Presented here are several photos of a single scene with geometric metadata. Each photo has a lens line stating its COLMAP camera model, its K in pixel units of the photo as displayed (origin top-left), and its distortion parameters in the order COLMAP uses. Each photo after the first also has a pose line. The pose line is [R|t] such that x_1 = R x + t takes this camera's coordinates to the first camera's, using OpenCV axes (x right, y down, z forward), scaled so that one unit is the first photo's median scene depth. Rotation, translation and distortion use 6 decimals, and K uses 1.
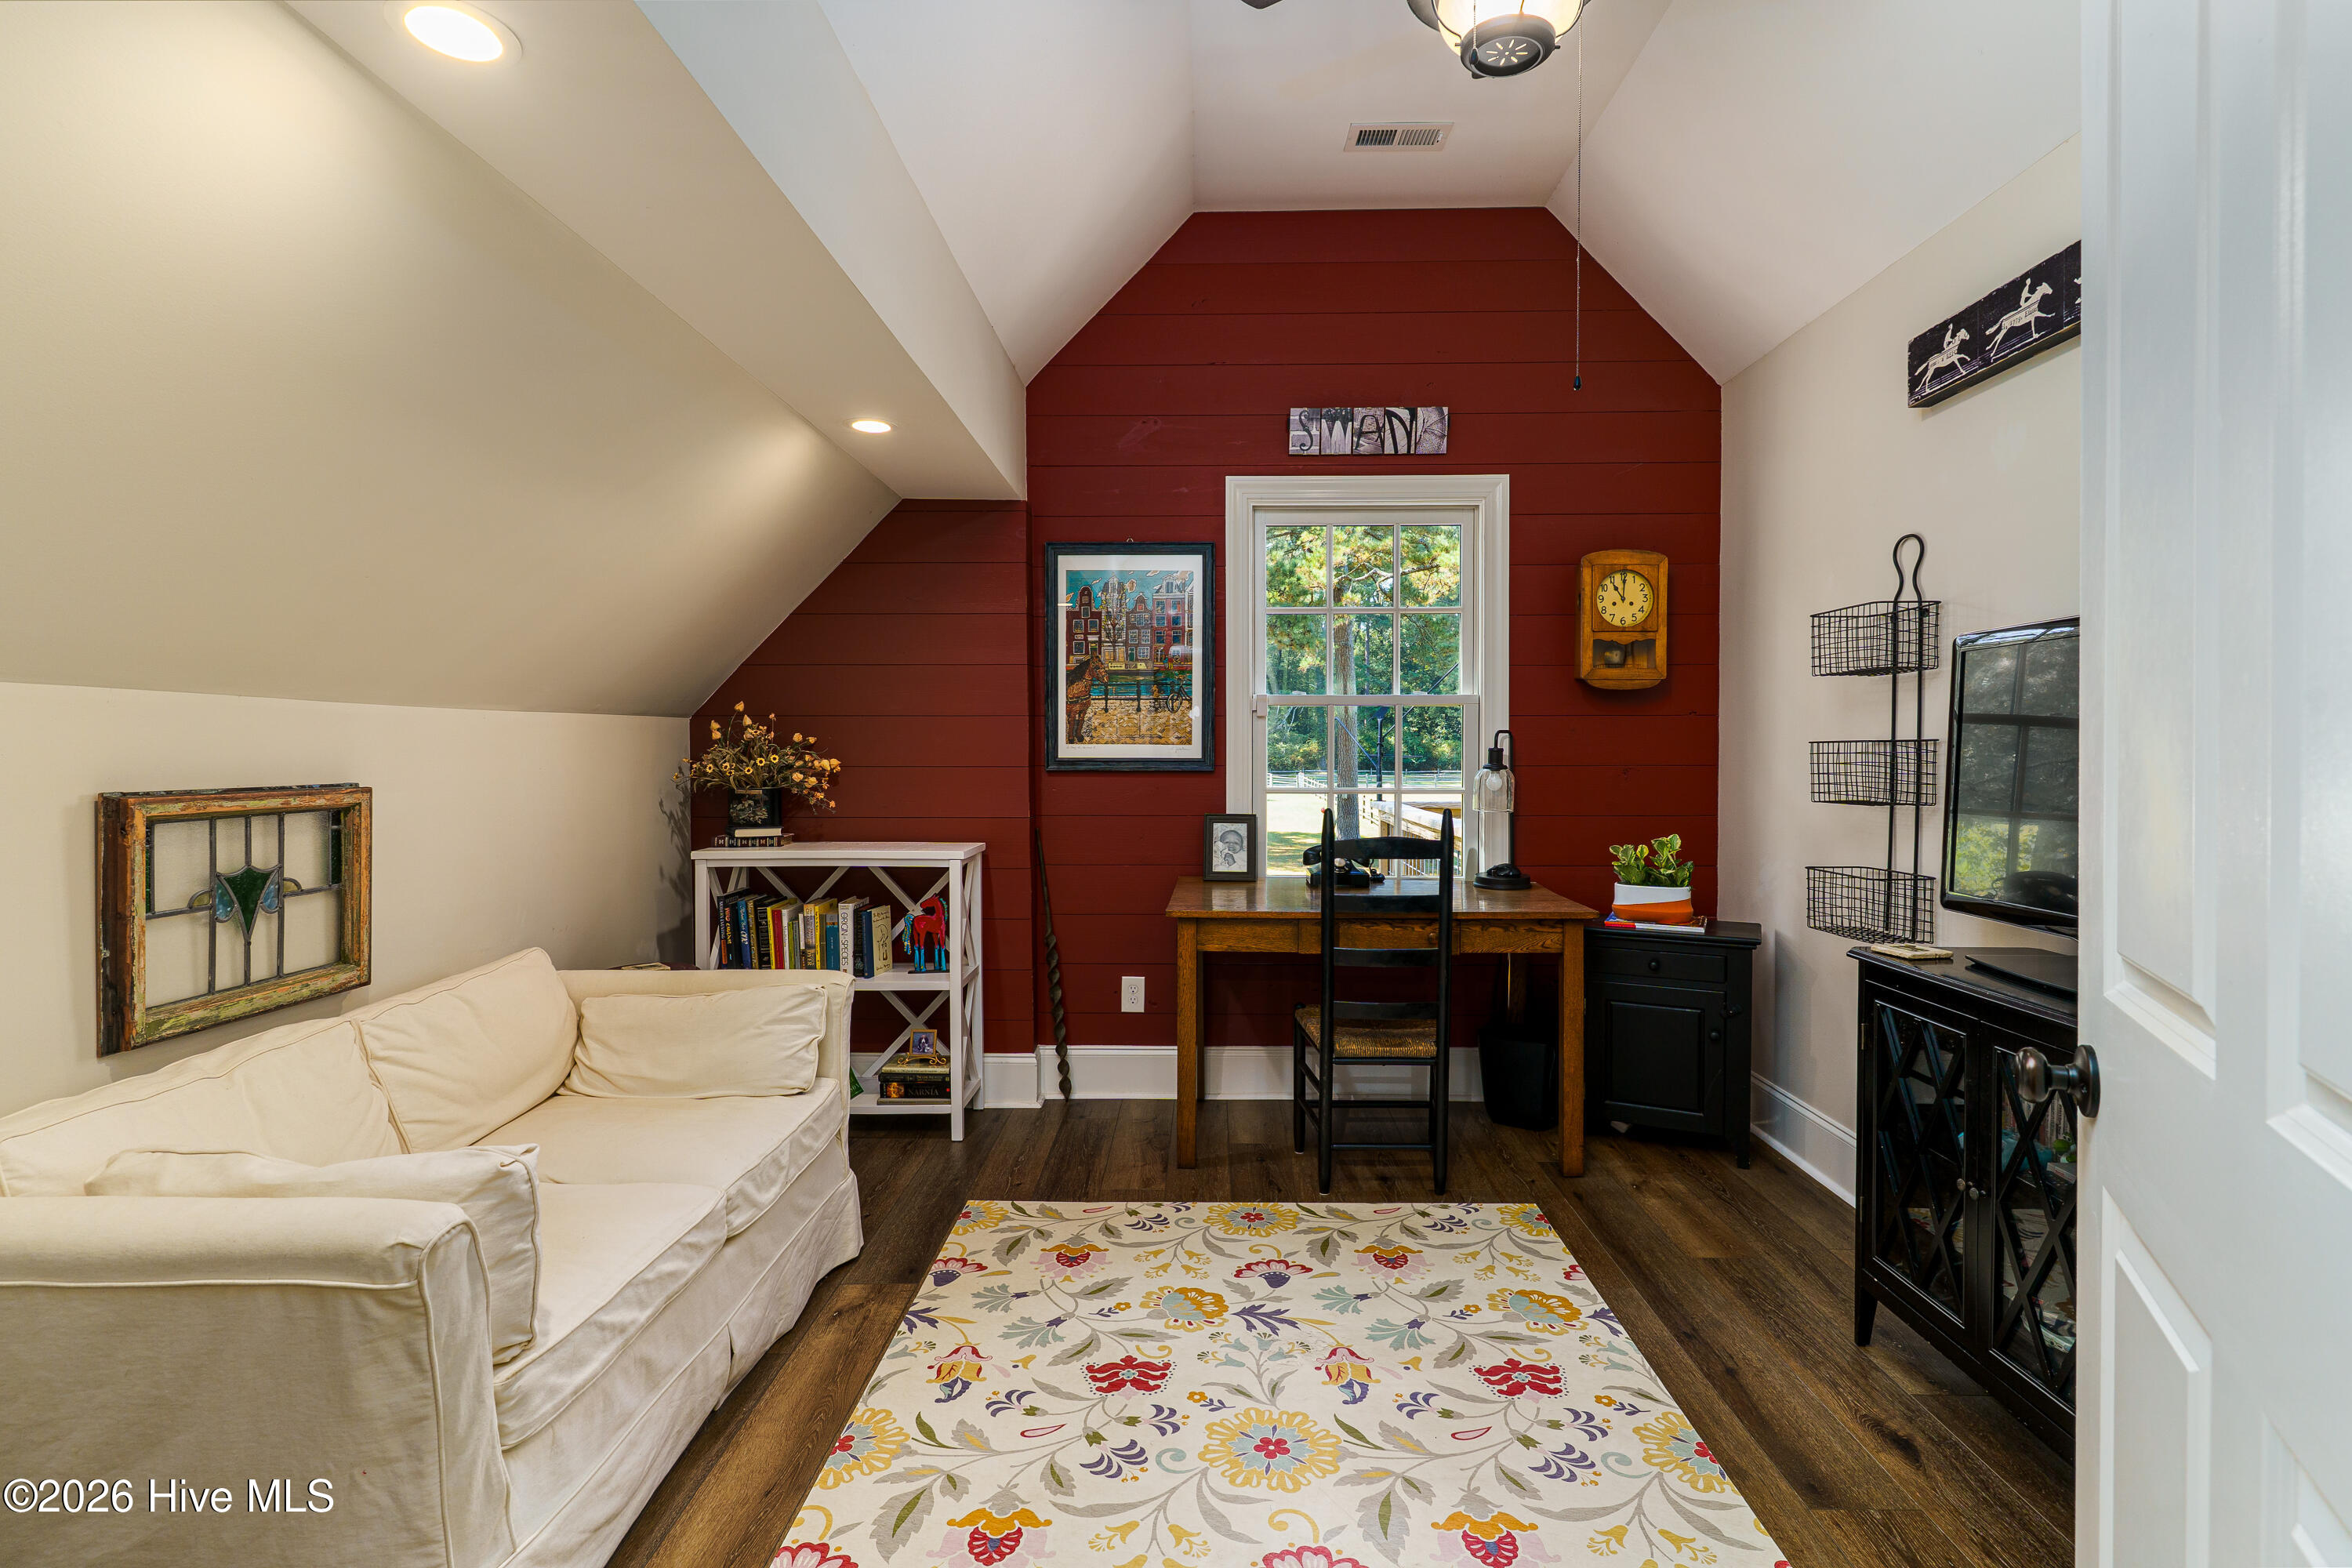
lens RADIAL K [[1141.8, 0, 1179.3], [0, 1141.8, 768.7], [0, 0, 1]] dist [-0.003352, 0.000012]
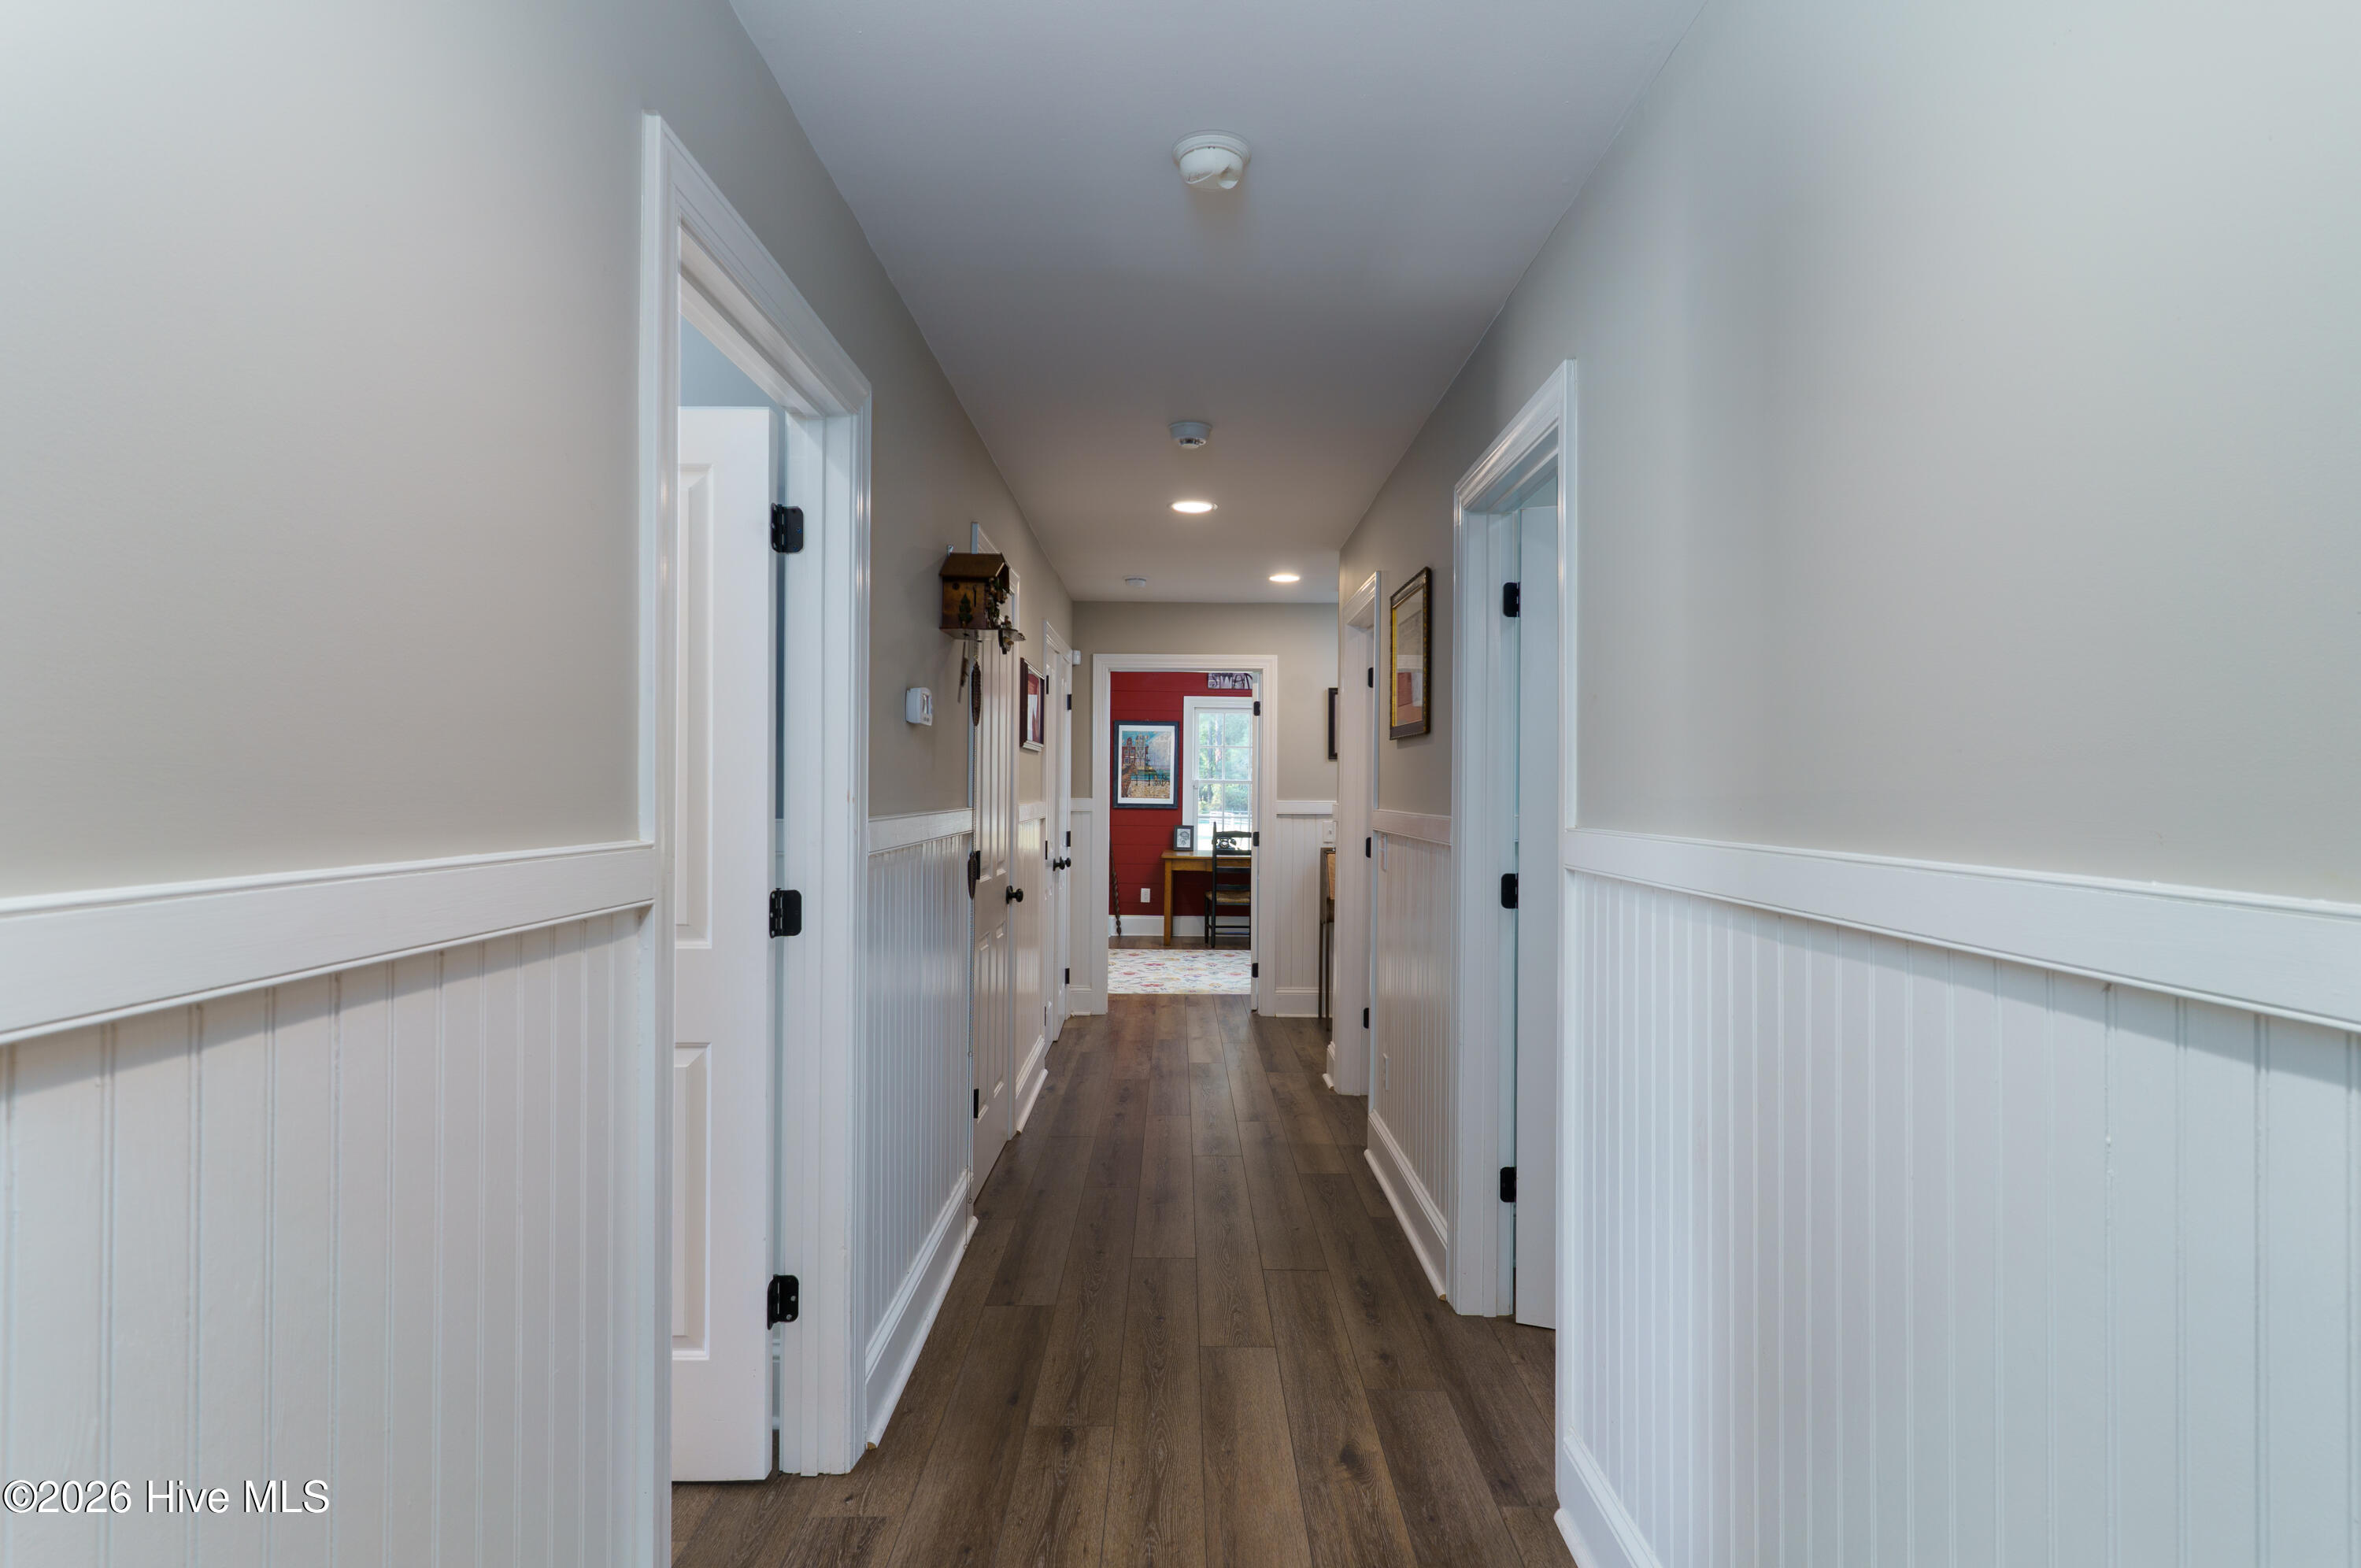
lens RADIAL K [[1146.1, 0, 1181.3], [0, 1146.1, 789.3], [0, 0, 1]] dist [-0.003352, 0.000012]
pose [[0.999205, 0.013218, 0.037600, -0.060978], [-0.012307, 0.999628, -0.024357, 0.020861], [-0.037908, 0.023875, 0.998996, -1.606347]]
